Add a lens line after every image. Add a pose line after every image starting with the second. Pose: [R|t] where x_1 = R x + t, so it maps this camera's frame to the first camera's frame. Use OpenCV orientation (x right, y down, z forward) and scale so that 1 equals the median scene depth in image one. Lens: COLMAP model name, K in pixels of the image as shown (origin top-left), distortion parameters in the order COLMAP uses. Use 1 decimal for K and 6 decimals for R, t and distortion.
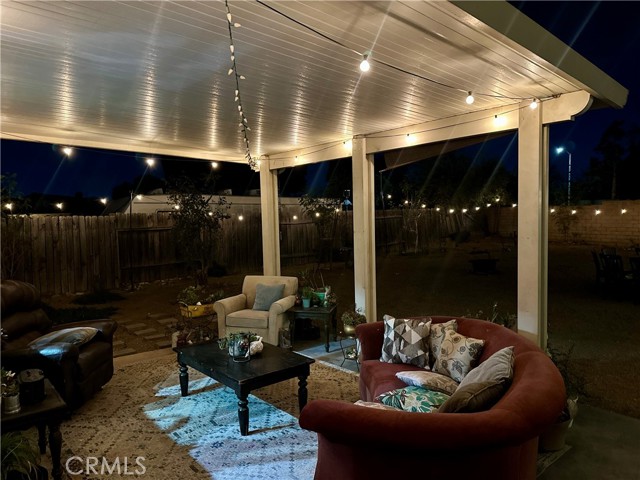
lens RADIAL K [[447.2, 0, 322.7], [0, 447.2, 242.8], [0, 0, 1]] dist [0.068166, -0.073788]
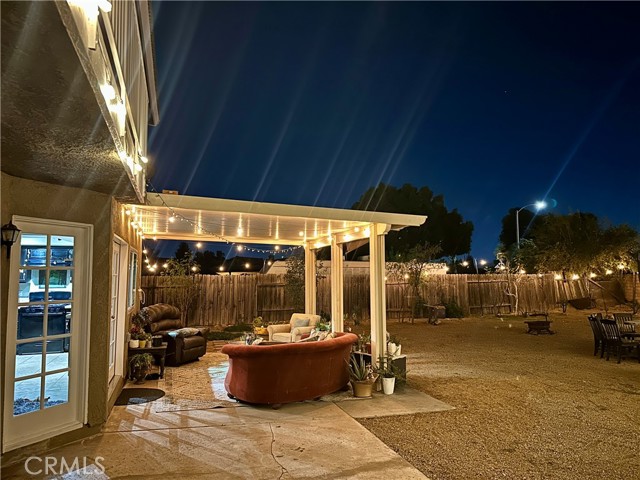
lens RADIAL K [[447.2, 0, 322.7], [0, 447.2, 242.8], [0, 0, 1]] dist [0.068166, -0.073788]
pose [[0.920083, -0.008083, -0.391640, 0.354432], [-0.044795, 0.991058, -0.125691, 0.011314], [0.389154, 0.133190, 0.911493, -0.304808]]
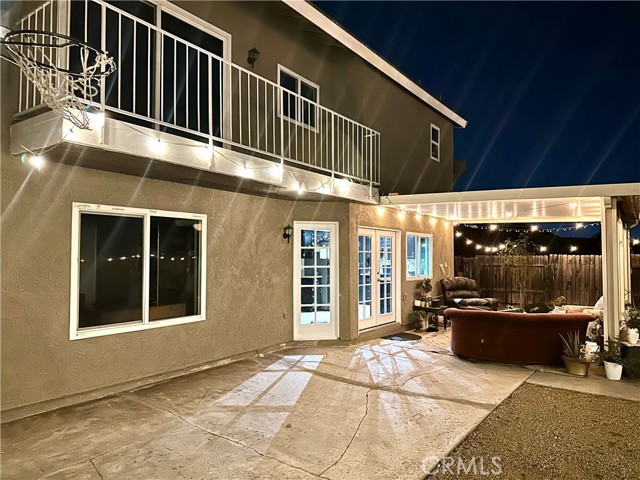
lens RADIAL K [[447.2, 0, 322.7], [0, 447.2, 242.8], [0, 0, 1]] dist [0.068166, -0.073788]
pose [[0.219837, -0.010256, -0.975483, 0.701682], [-0.073427, 0.996934, -0.027029, 0.004279], [0.972769, 0.077569, 0.218410, -0.166702]]
